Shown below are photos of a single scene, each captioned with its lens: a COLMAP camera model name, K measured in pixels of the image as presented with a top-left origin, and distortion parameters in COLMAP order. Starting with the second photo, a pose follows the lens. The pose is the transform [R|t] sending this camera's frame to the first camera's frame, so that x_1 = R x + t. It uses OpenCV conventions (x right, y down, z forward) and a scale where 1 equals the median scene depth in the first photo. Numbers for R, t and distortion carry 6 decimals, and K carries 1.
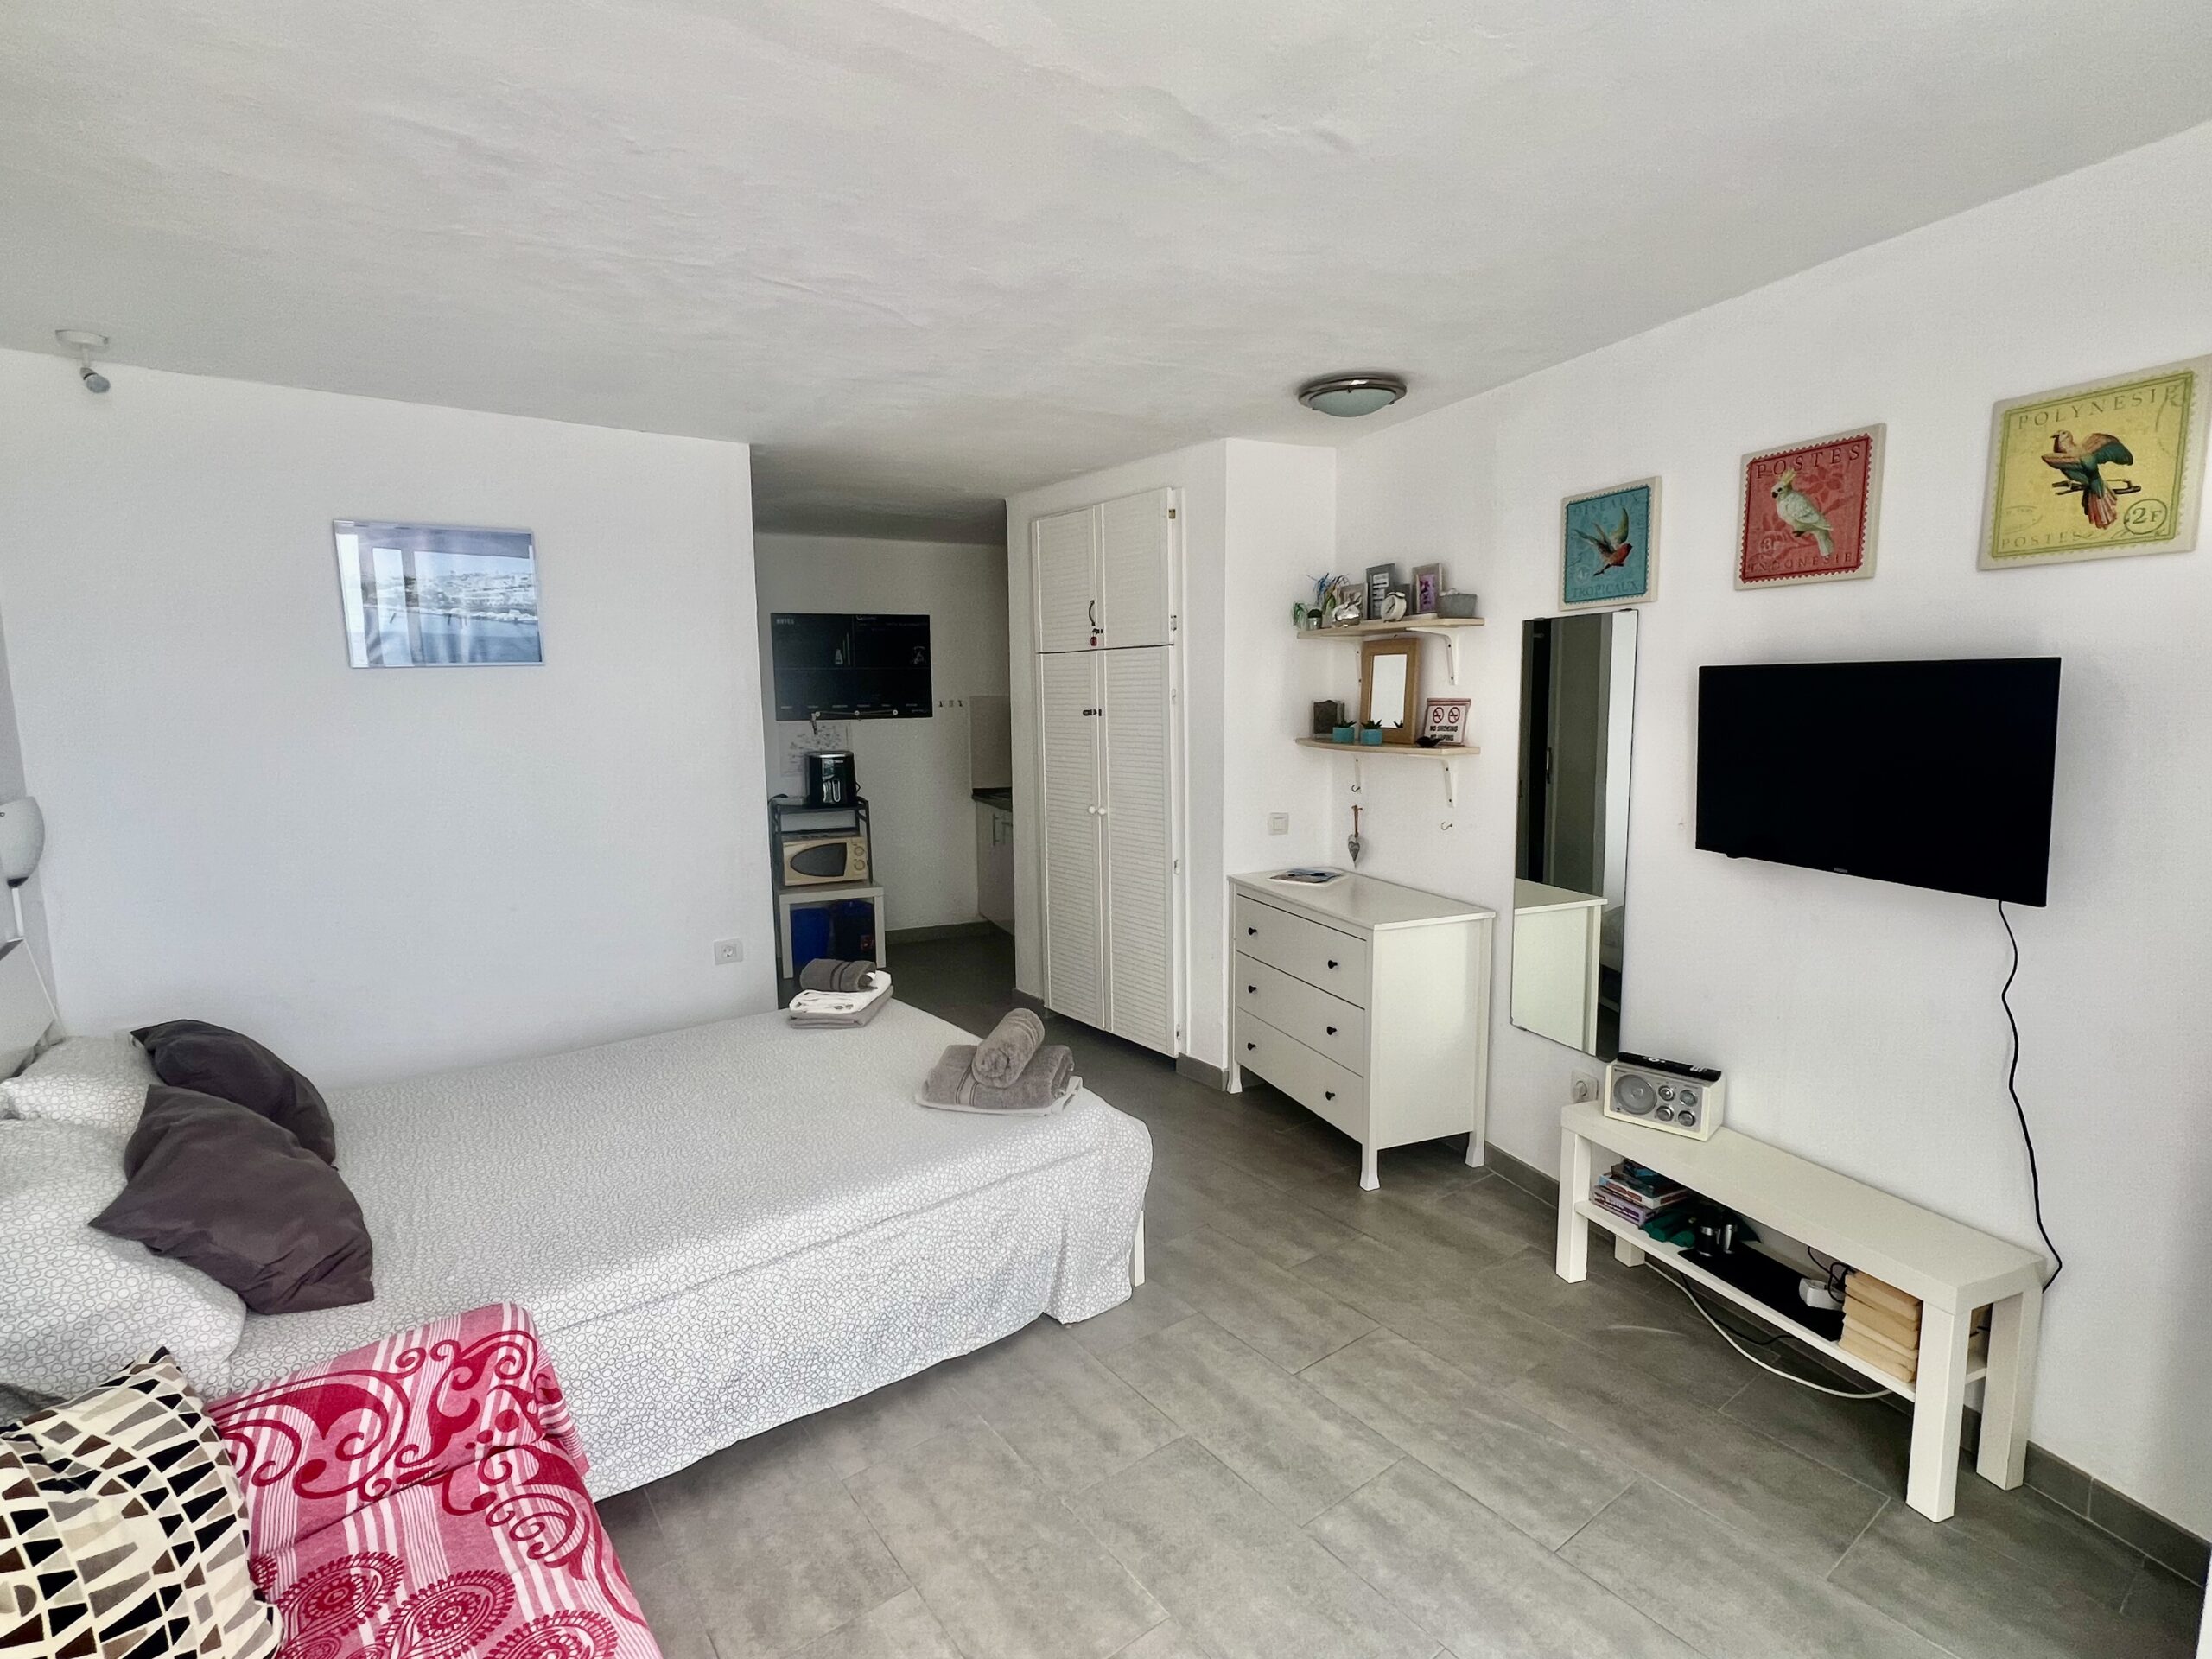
lens RADIAL K [[1061.6, 0, 1097.3], [0, 1061.6, 832.9], [0, 0, 1]] dist [-0.001494, 0.000398]
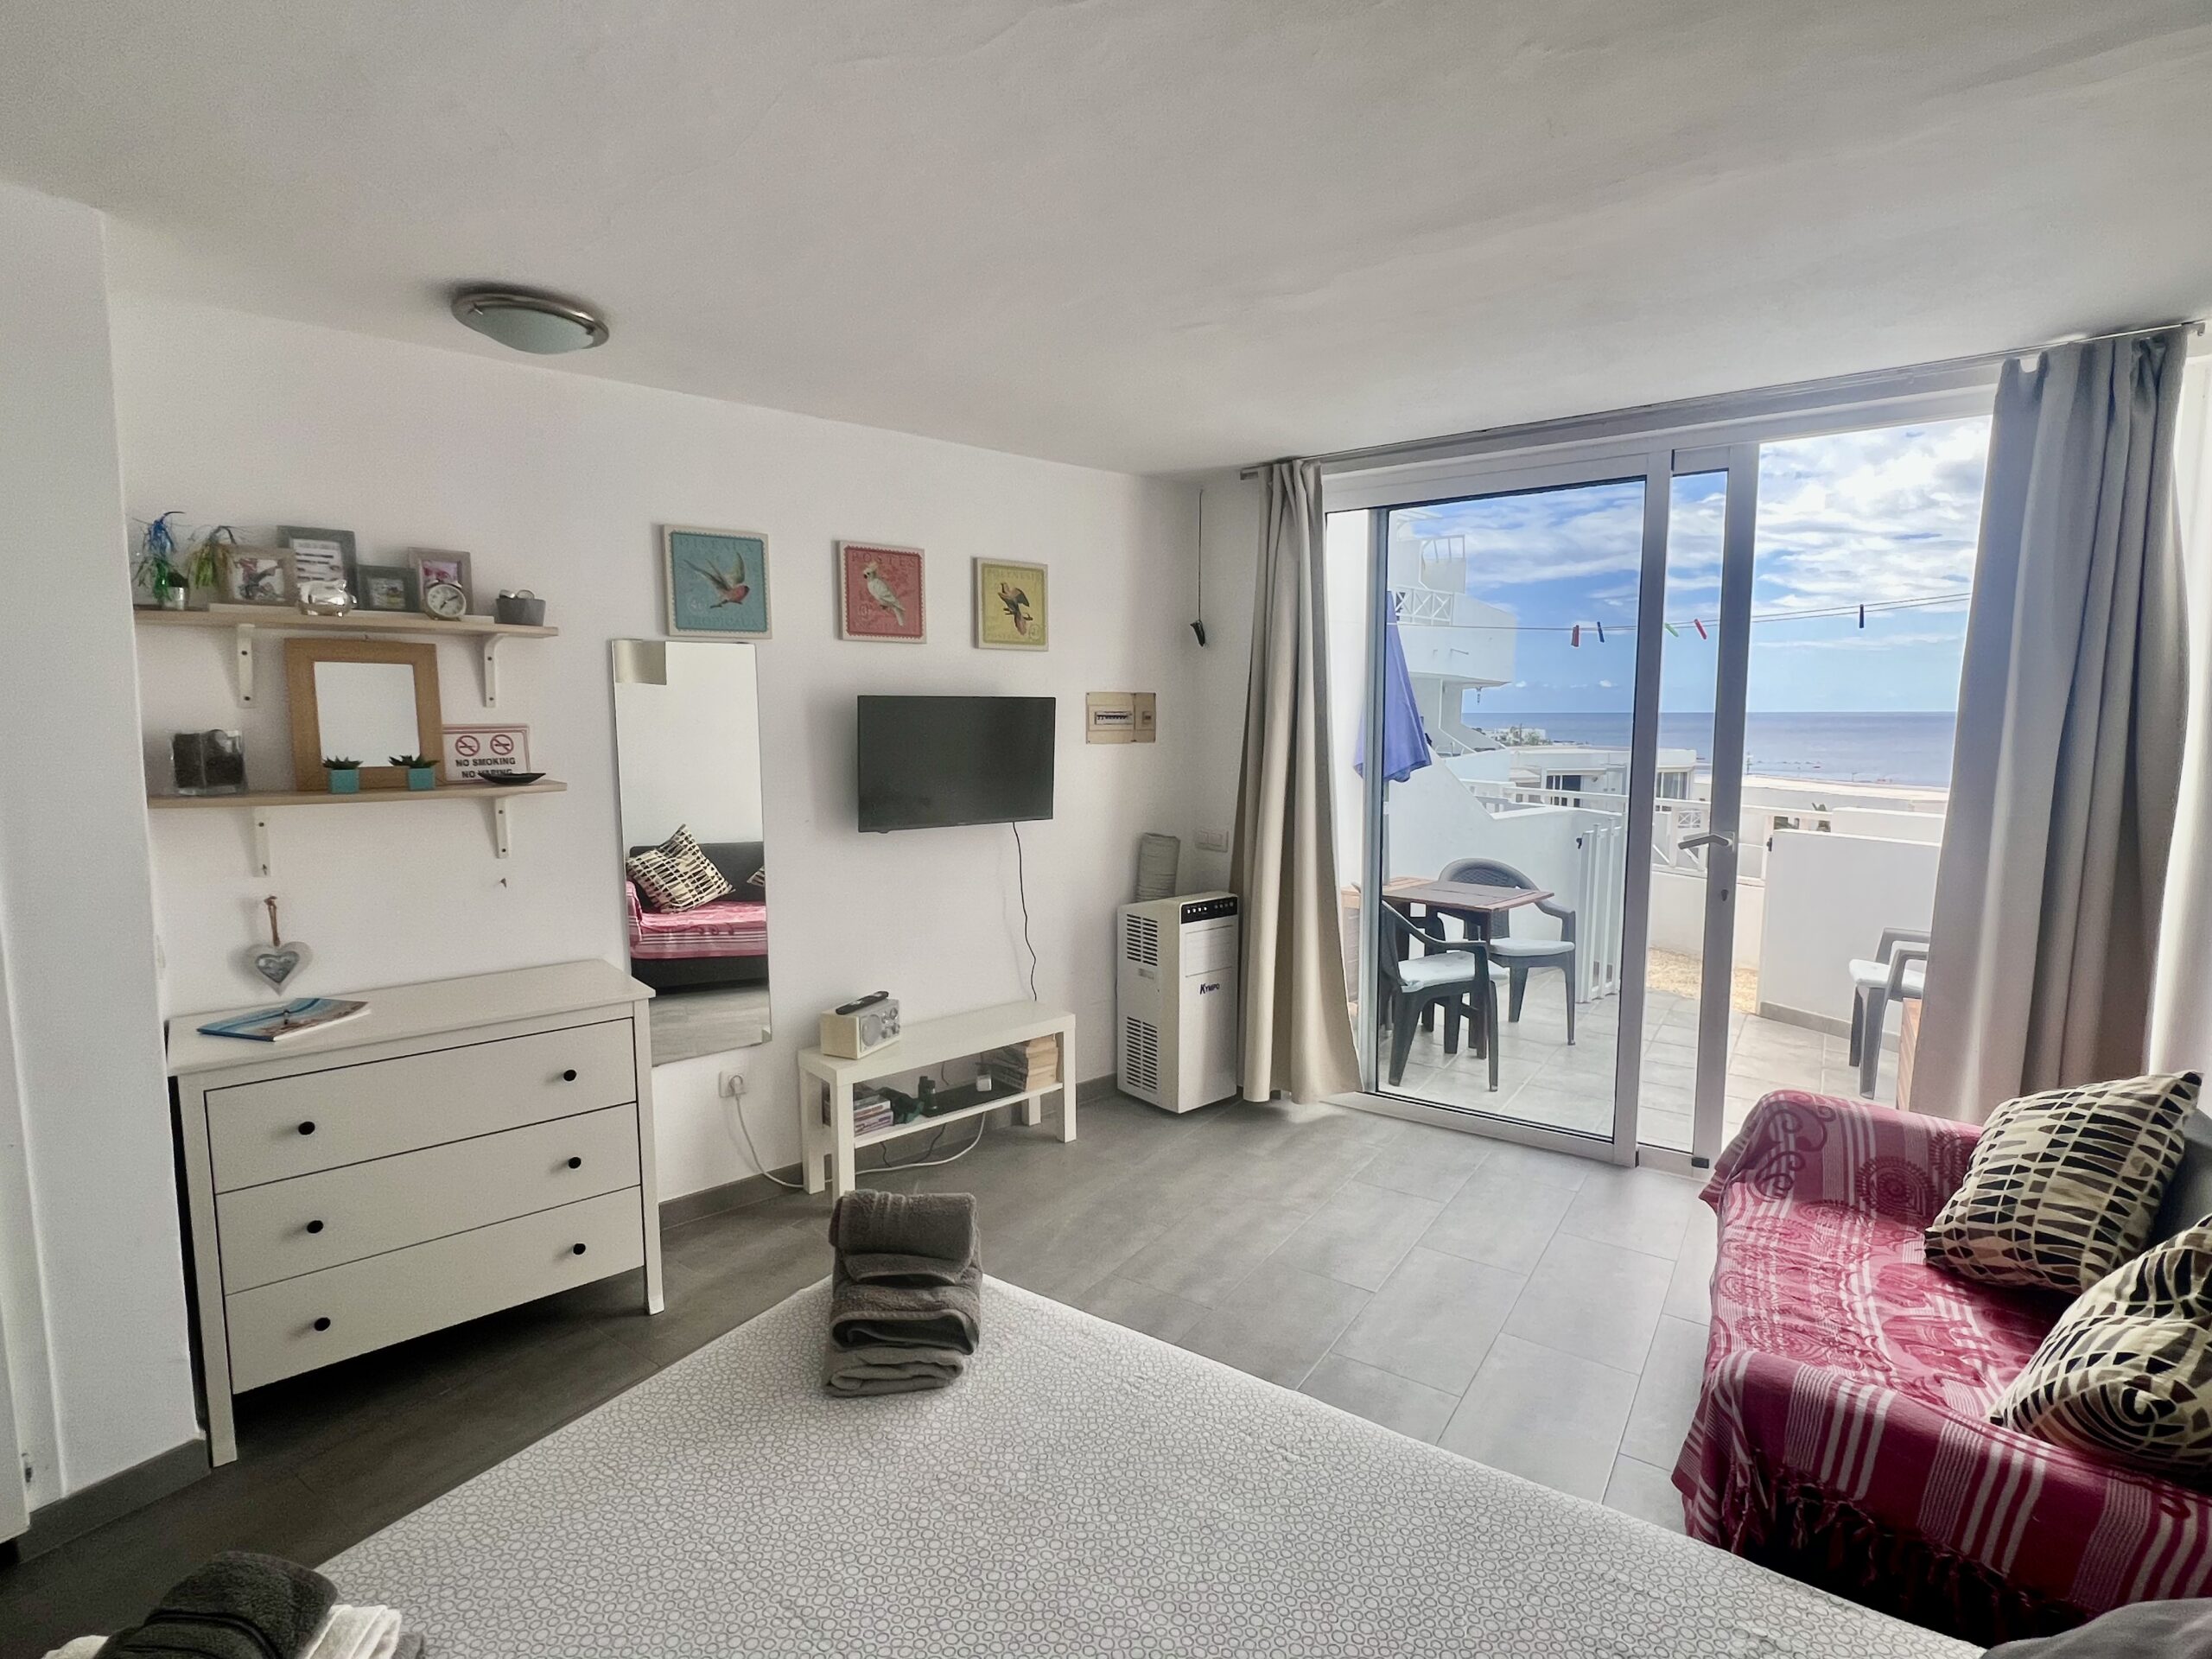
lens RADIAL K [[1061.6, 0, 1092.7], [0, 1061.6, 832.0], [0, 0, 1]] dist [-0.001494, 0.000398]
pose [[-0.308866, -0.094338, 0.946415, -0.719202], [0.135321, 0.980587, 0.141907, -0.123870], [-0.941430, 0.171900, -0.290104, 1.024004]]
